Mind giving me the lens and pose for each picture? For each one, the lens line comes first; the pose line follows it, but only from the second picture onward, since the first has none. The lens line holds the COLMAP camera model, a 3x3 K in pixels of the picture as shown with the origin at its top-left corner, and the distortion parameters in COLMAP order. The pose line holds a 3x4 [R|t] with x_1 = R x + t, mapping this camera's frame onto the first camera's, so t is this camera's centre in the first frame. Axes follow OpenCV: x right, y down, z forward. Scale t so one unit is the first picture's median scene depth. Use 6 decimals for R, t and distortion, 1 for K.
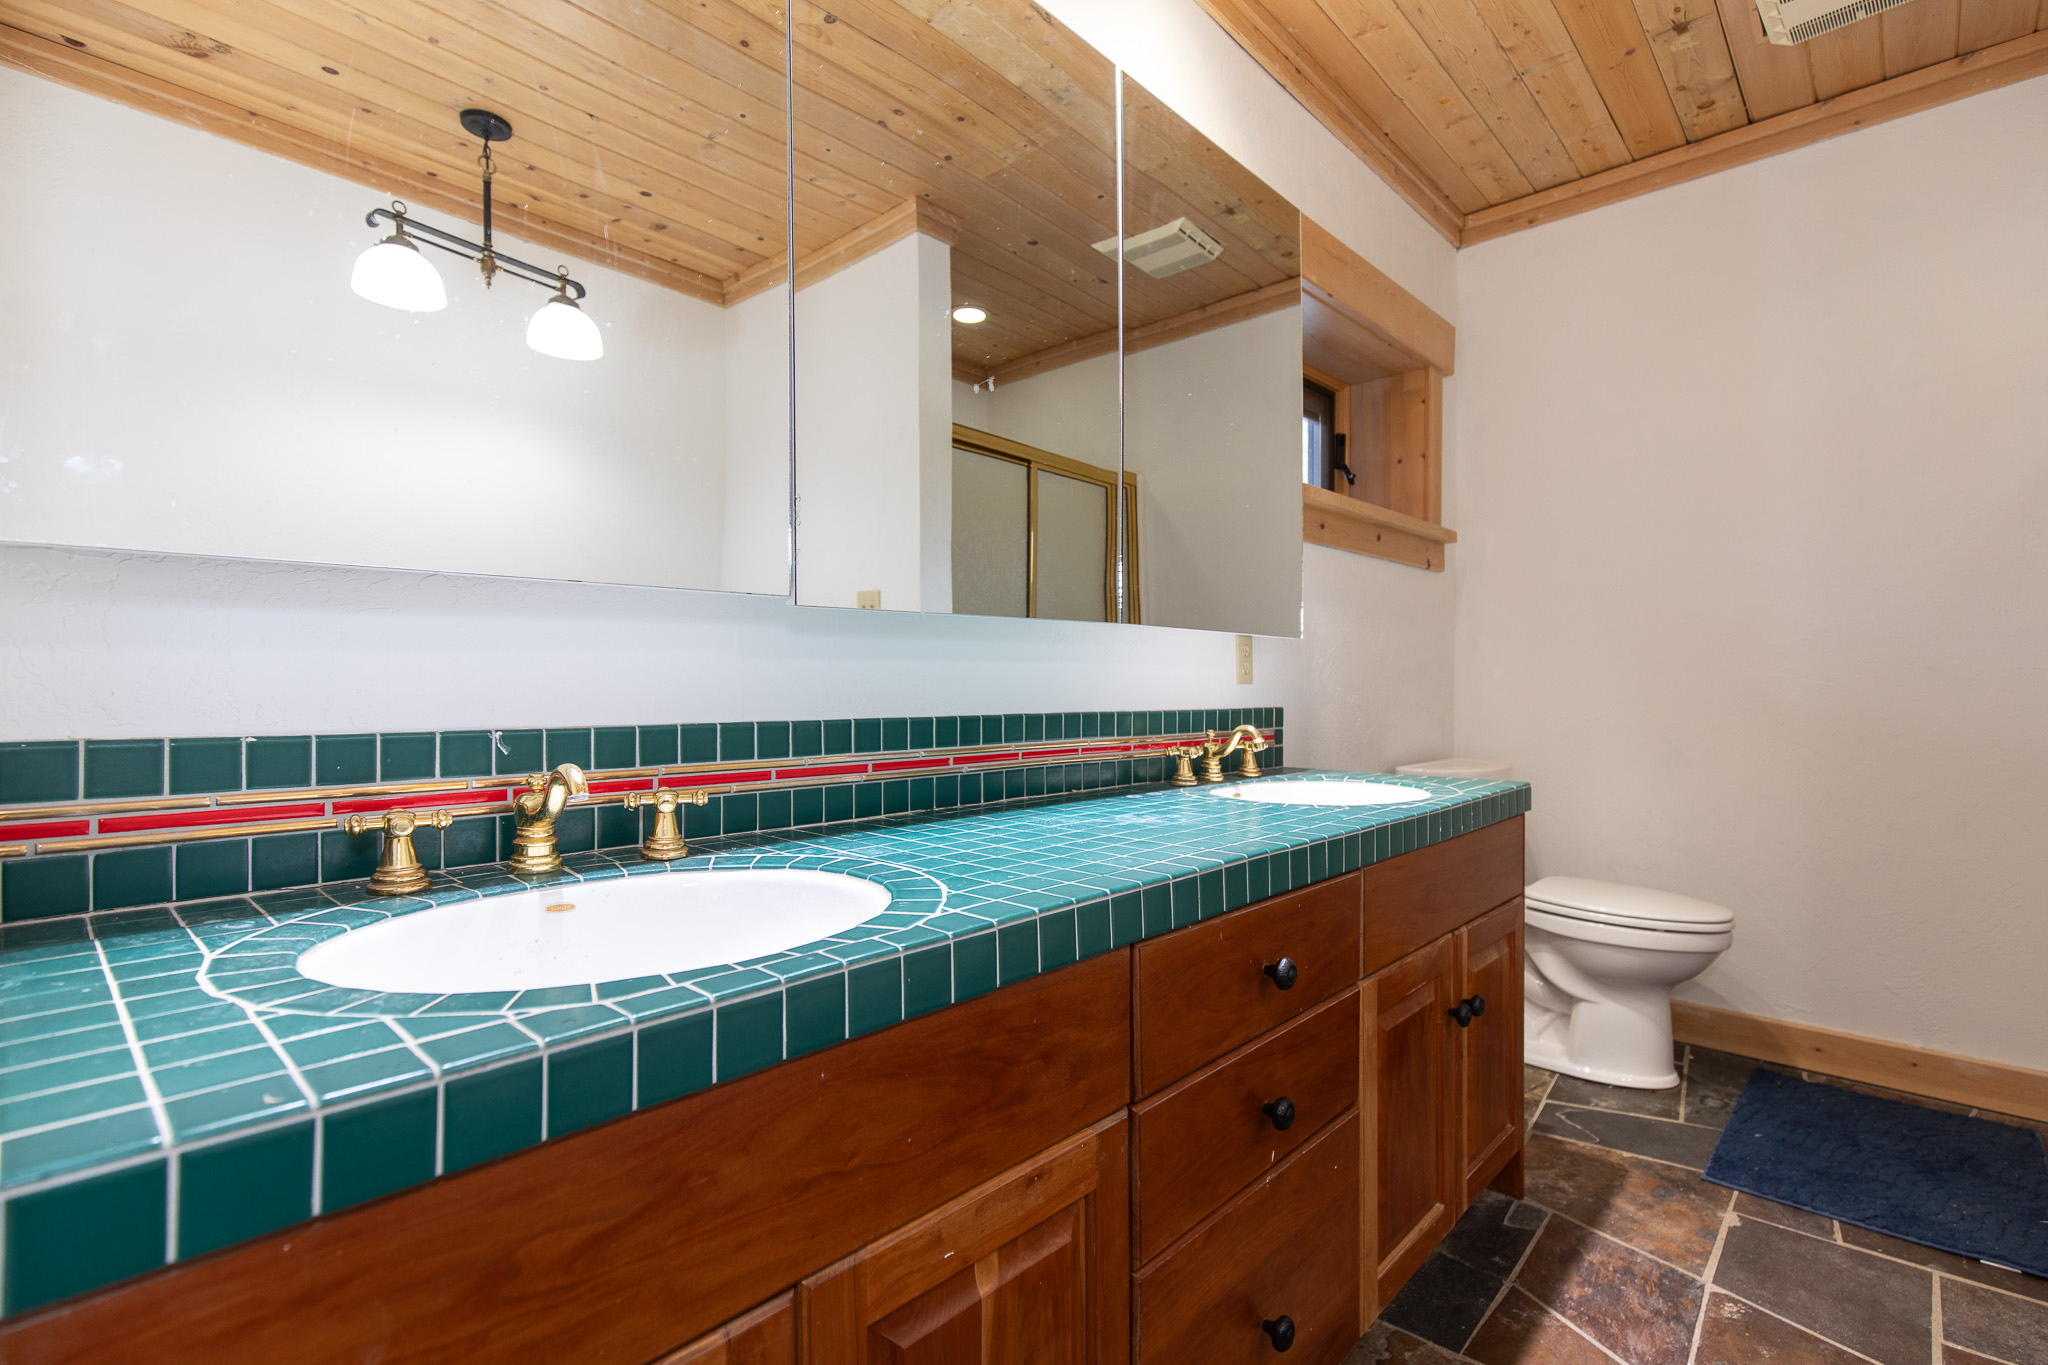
lens RADIAL K [[937.8, 0, 1023.2], [0, 937.8, 686.7], [0, 0, 1]] dist [0.002628, -0.001278]
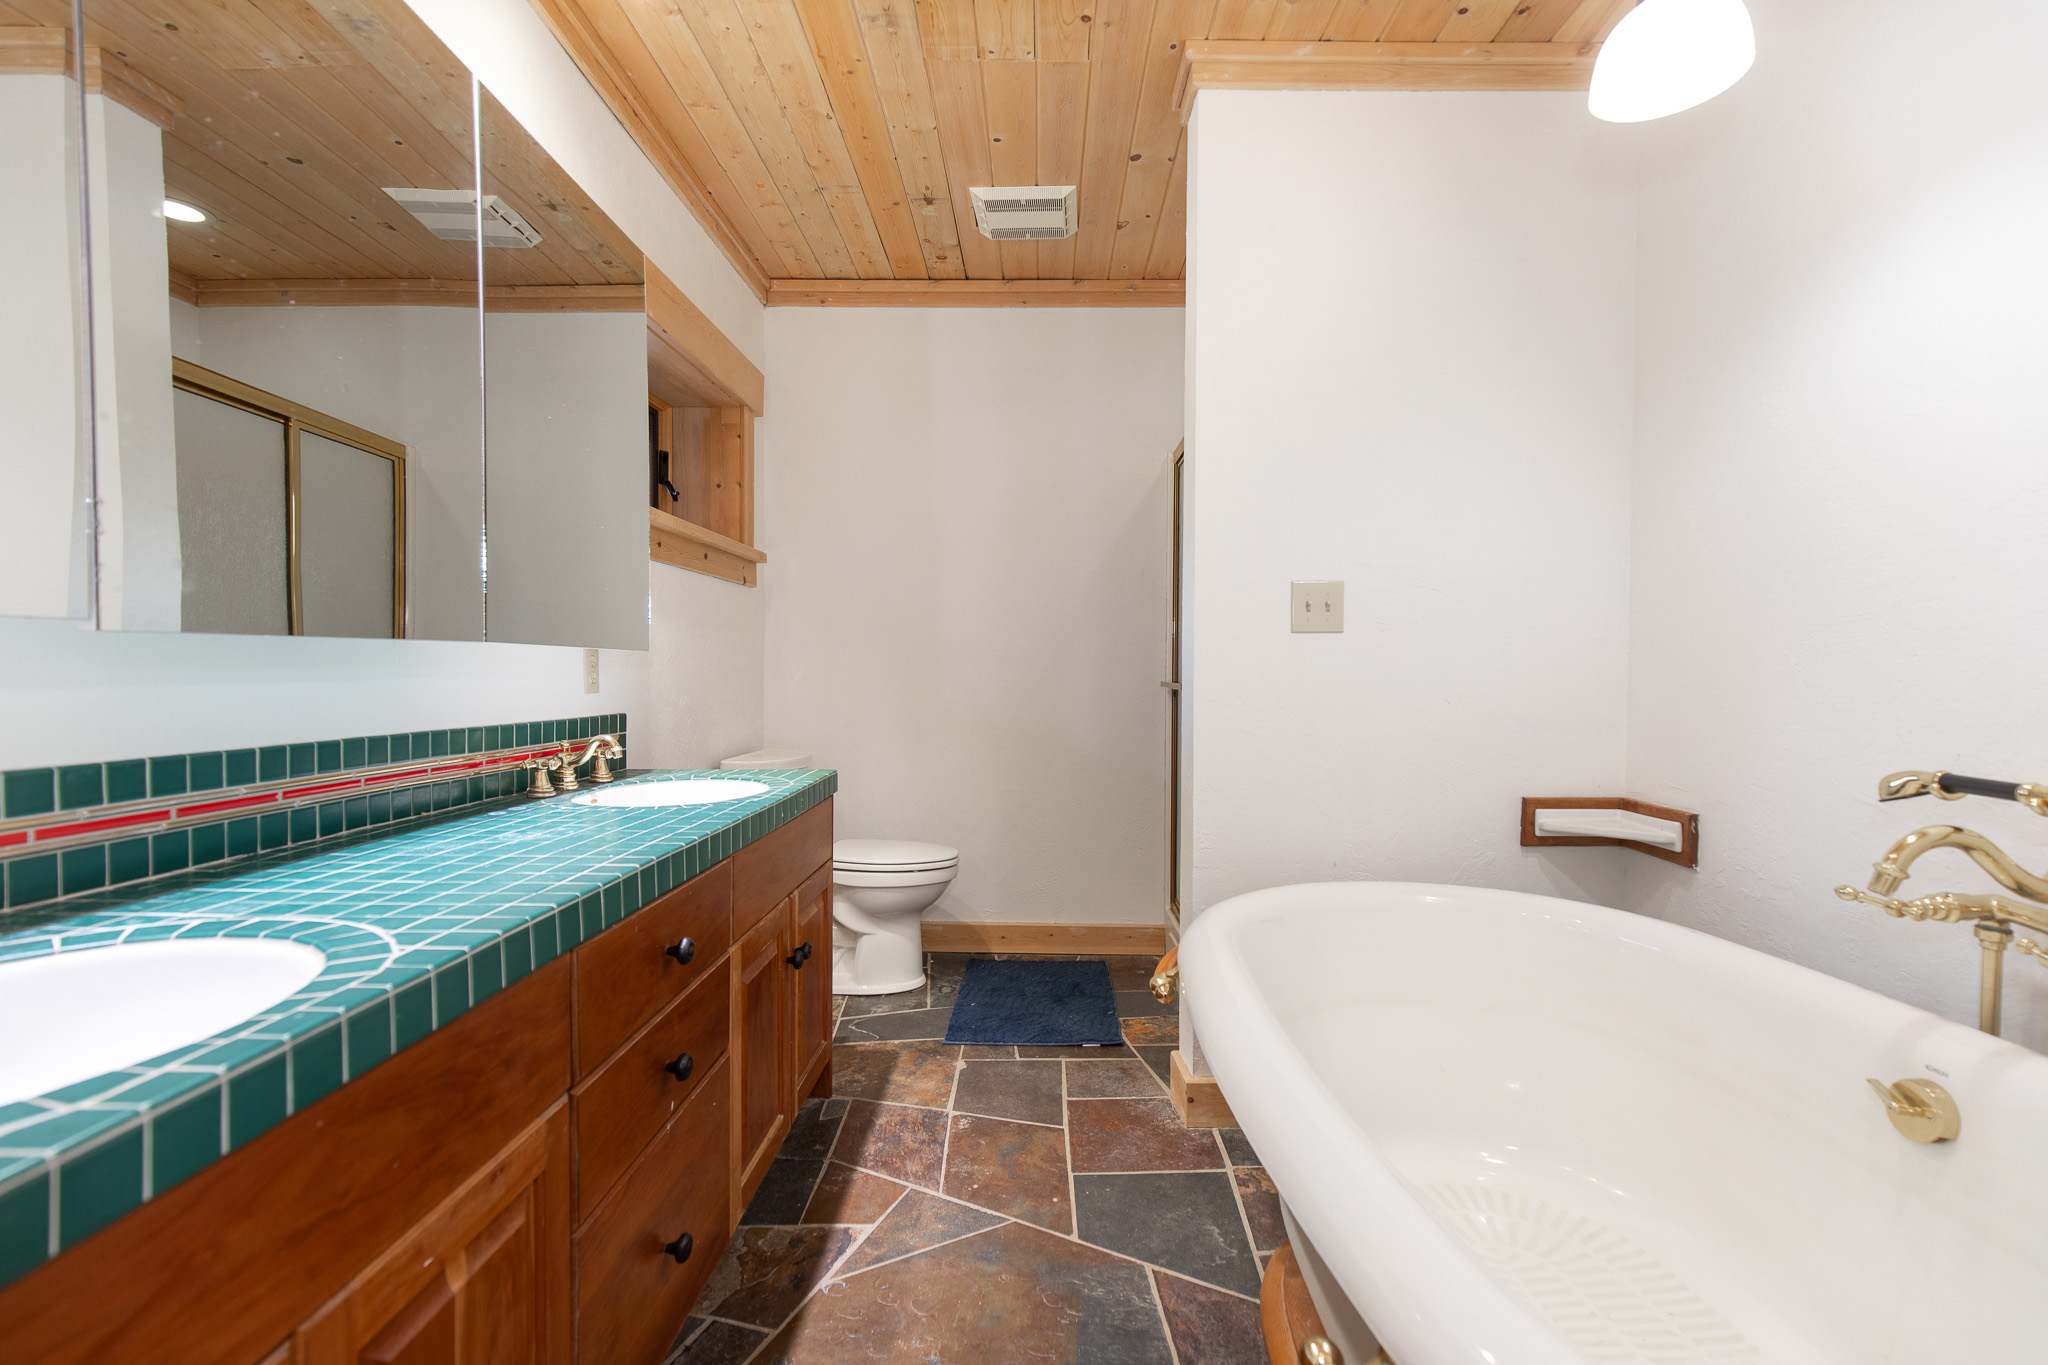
lens RADIAL K [[937.8, 0, 1023.2], [0, 937.8, 686.7], [0, 0, 1]] dist [0.002628, -0.001278]
pose [[0.740120, -0.011204, 0.672382, -0.126751], [-0.001715, 0.999826, 0.018548, -0.034800], [-0.672473, -0.014881, 0.739972, -0.109978]]
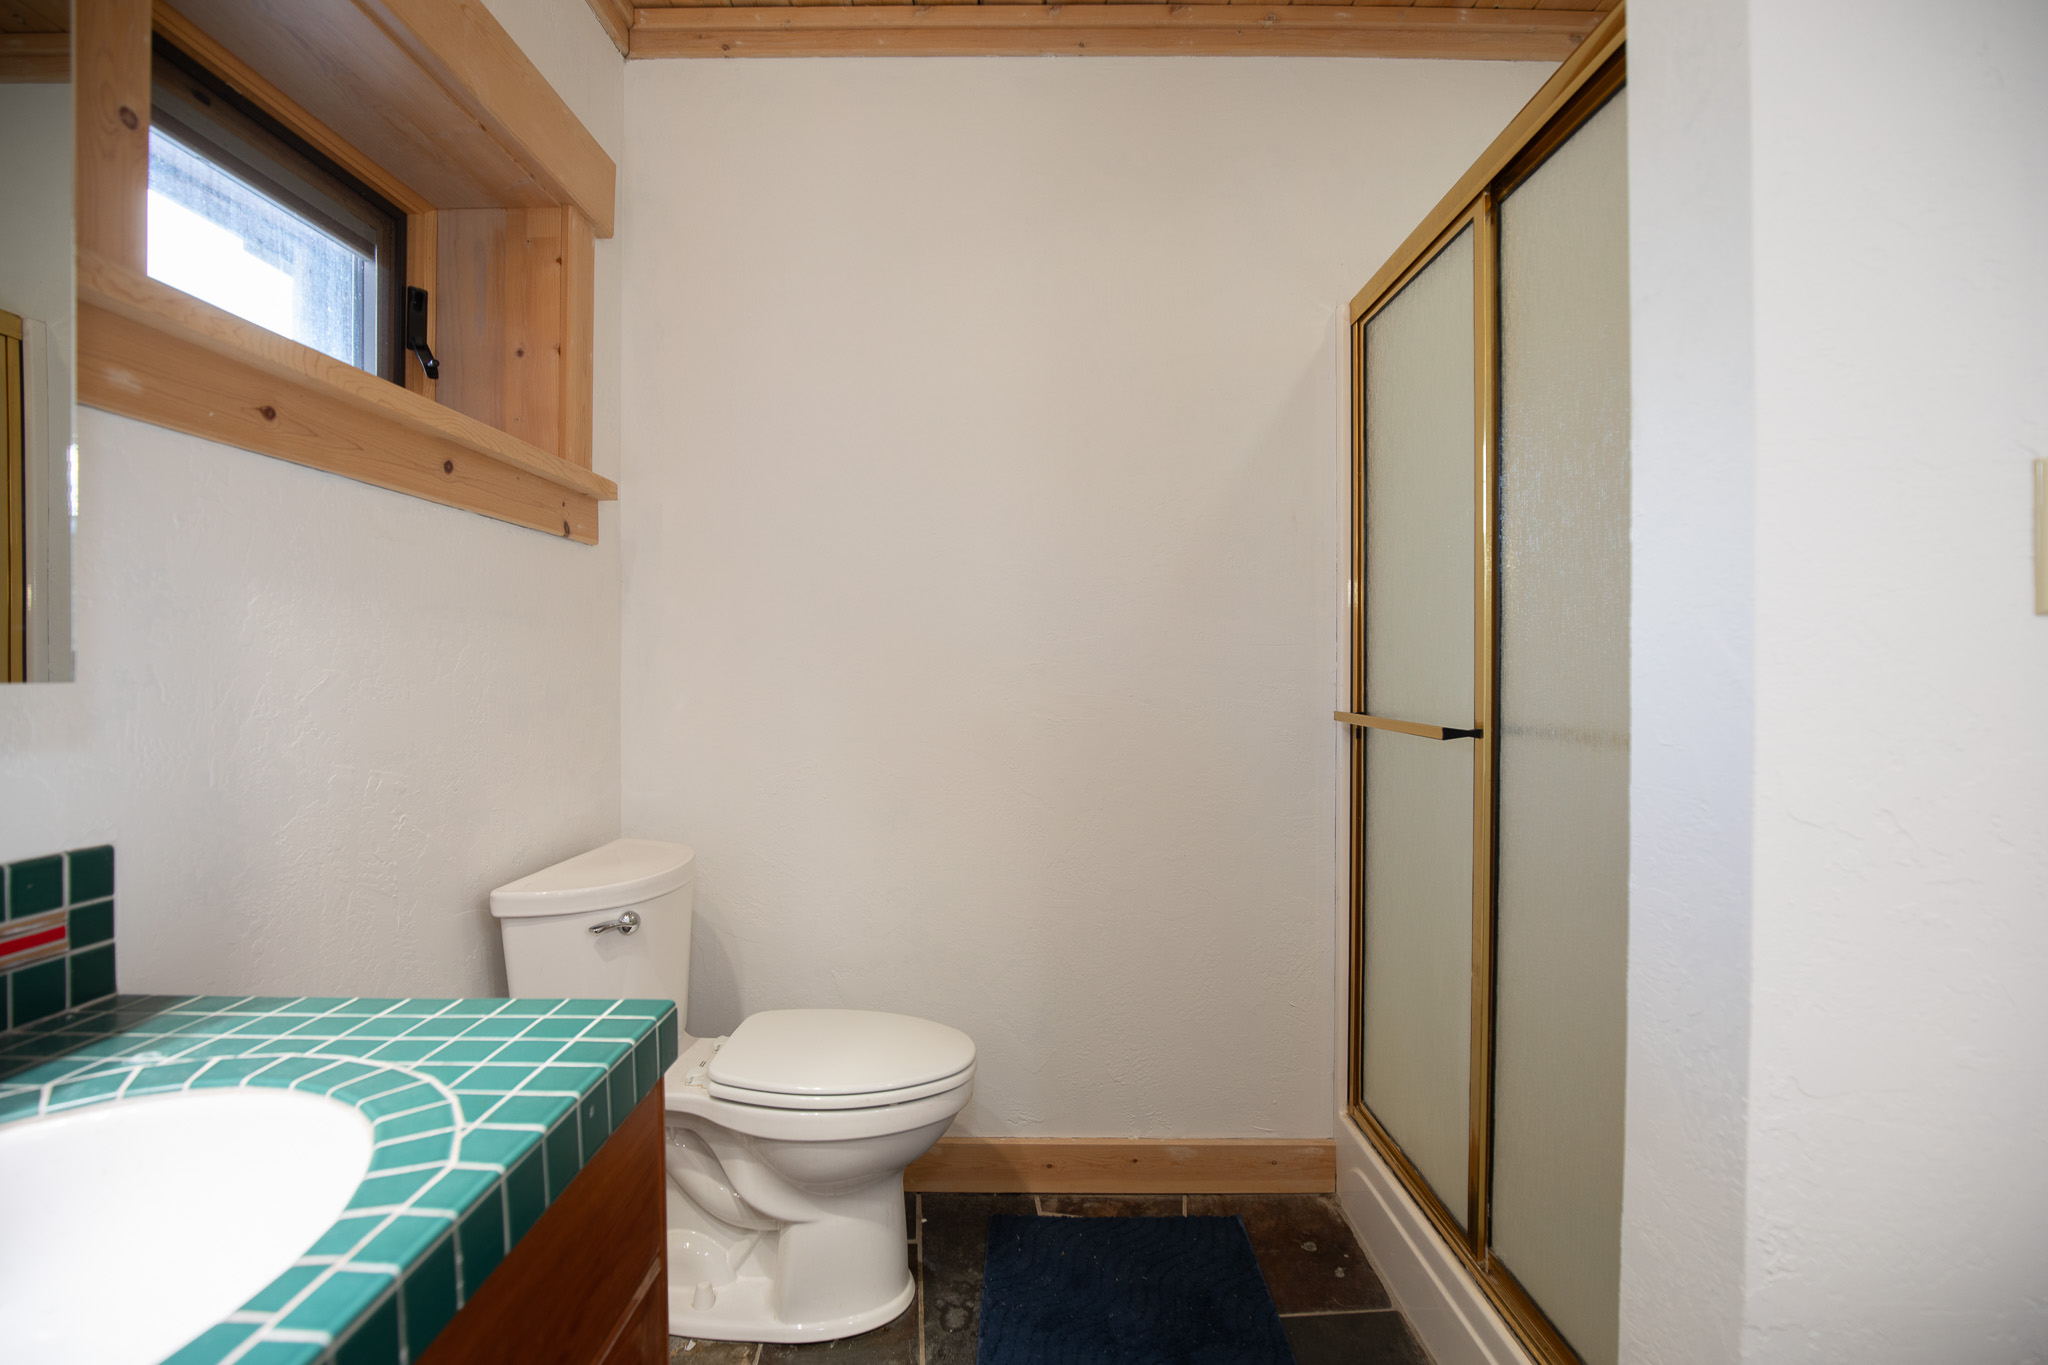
lens RADIAL K [[919.0, 0, 1004.3], [0, 919.0, 672.6], [0, 0, 1]] dist [-0.014256, -0.000272]
pose [[0.733222, -0.007041, 0.679953, 0.351208], [0.004040, 0.999974, 0.005997, -0.061229], [-0.679977, -0.001650, 0.733231, 0.558461]]
